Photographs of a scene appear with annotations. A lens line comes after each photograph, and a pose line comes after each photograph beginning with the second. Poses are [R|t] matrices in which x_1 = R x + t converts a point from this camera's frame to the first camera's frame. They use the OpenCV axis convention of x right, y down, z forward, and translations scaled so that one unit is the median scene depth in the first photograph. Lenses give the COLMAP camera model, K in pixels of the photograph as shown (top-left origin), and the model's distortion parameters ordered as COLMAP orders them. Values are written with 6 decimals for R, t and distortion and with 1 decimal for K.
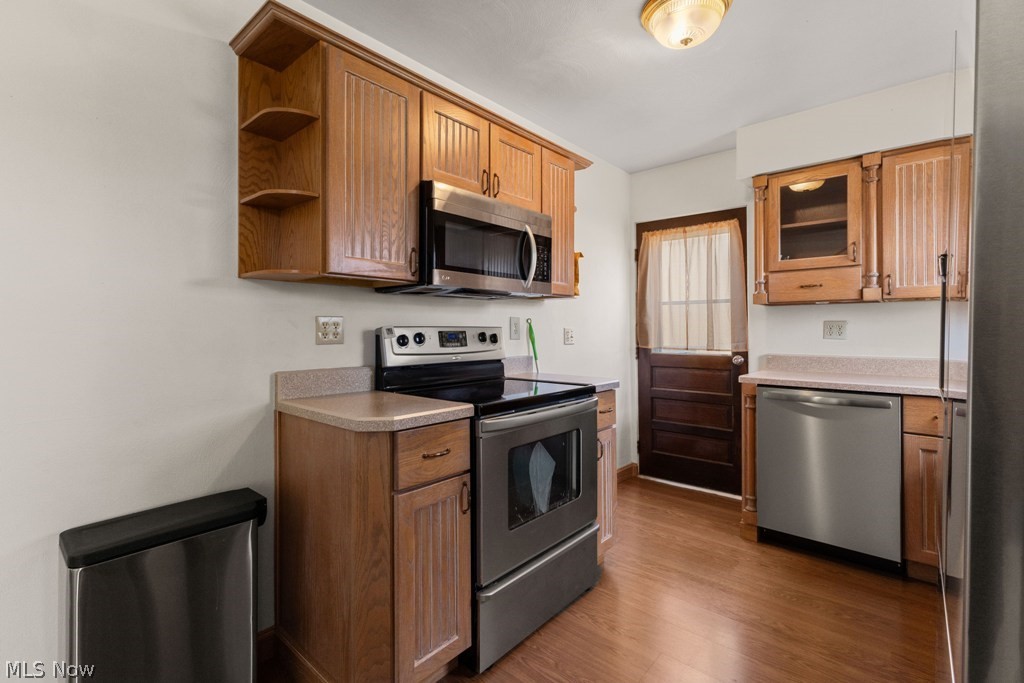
lens RADIAL K [[464.8, 0, 507.6], [0, 464.8, 327.7], [0, 0, 1]] dist [0.010298, -0.001301]
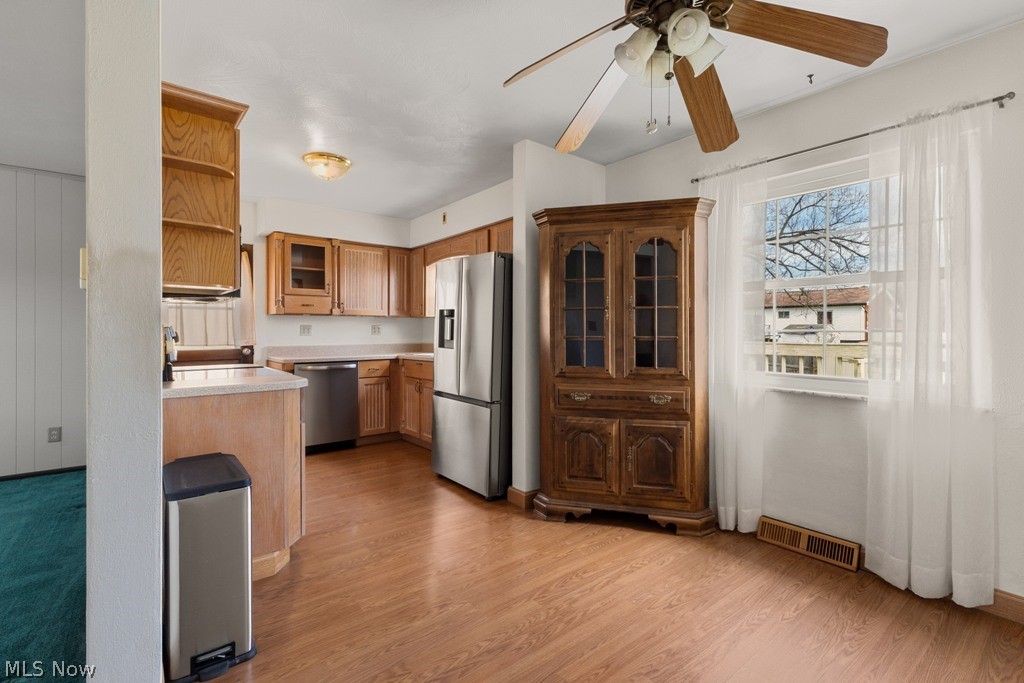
lens RADIAL K [[464.8, 0, 490.0], [0, 464.8, 329.1], [0, 0, 1]] dist [0.010298, -0.001301]
pose [[0.204751, 0.004961, 0.978802, -0.924702], [-0.005806, 0.999976, -0.003854, 0.002757], [-0.978797, -0.004894, 0.204774, -0.019085]]
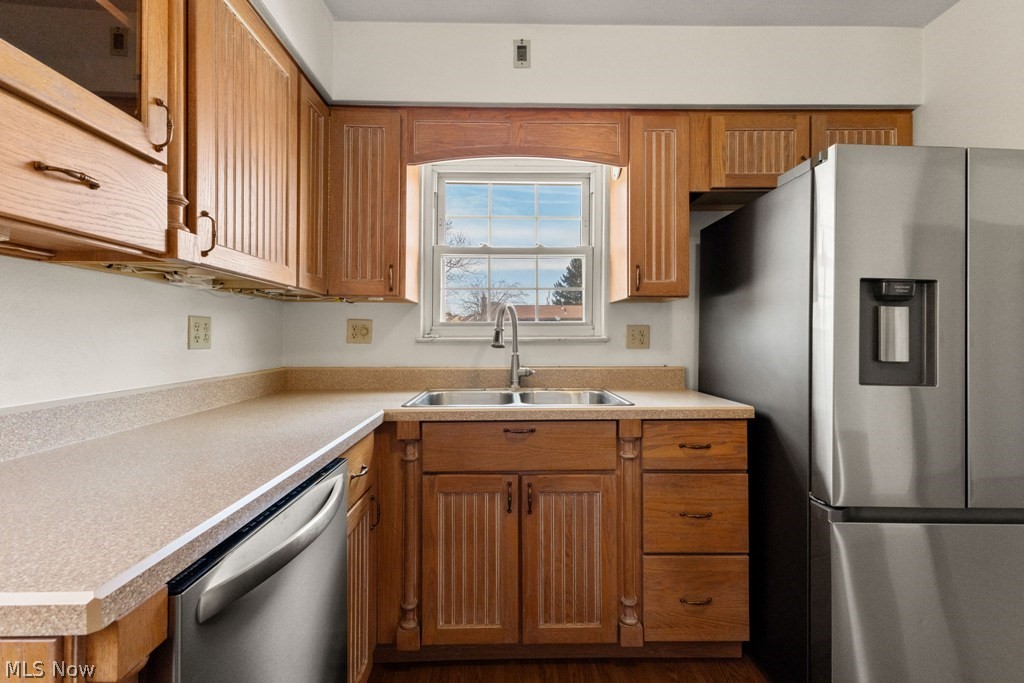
lens RADIAL K [[464.8, 0, 517.6], [0, 464.8, 339.7], [0, 0, 1]] dist [0.010298, -0.001301]
pose [[-0.681836, -0.008516, 0.731456, 0.263178], [-0.007329, 0.999962, 0.004810, 0.005329], [-0.731469, -0.002081, -0.681872, 1.011067]]
